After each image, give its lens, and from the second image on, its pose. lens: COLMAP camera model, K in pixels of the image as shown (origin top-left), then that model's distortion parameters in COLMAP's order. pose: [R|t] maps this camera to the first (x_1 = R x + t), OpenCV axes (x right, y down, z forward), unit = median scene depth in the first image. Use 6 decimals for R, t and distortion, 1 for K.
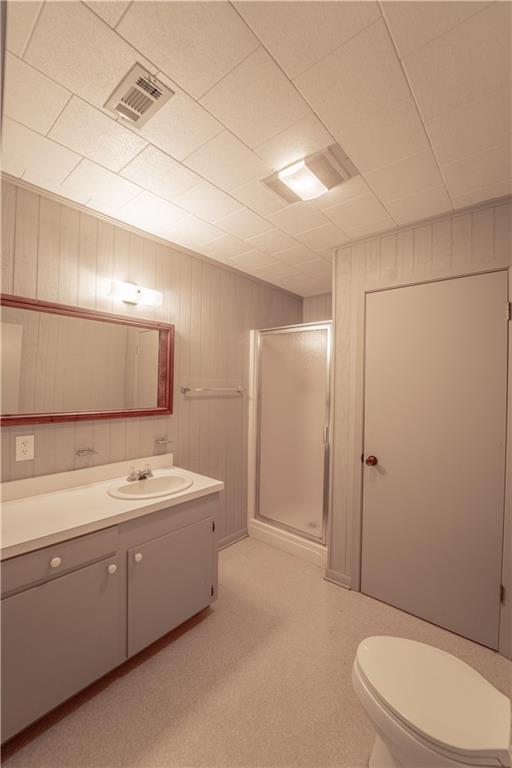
lens RADIAL K [[309.7, 0, 256.0], [0, 309.7, 383.9], [0, 0, 1]] dist [-0.022727, -0.000149]
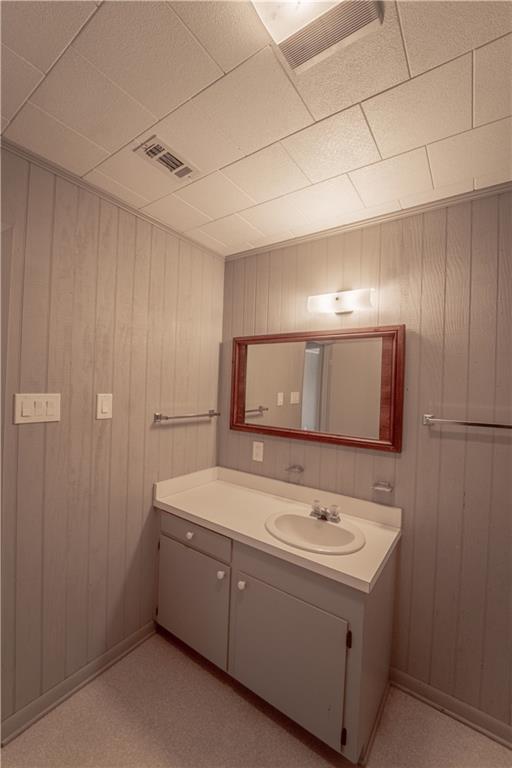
lens RADIAL K [[309.7, 0, 256.2], [0, 309.7, 384.2], [0, 0, 1]] dist [-0.022727, -0.000149]
pose [[0.097170, -0.018243, -0.995101, 0.458556], [-0.031386, 0.999279, -0.021384, -0.037747], [0.994773, 0.033310, 0.096527, 0.715729]]
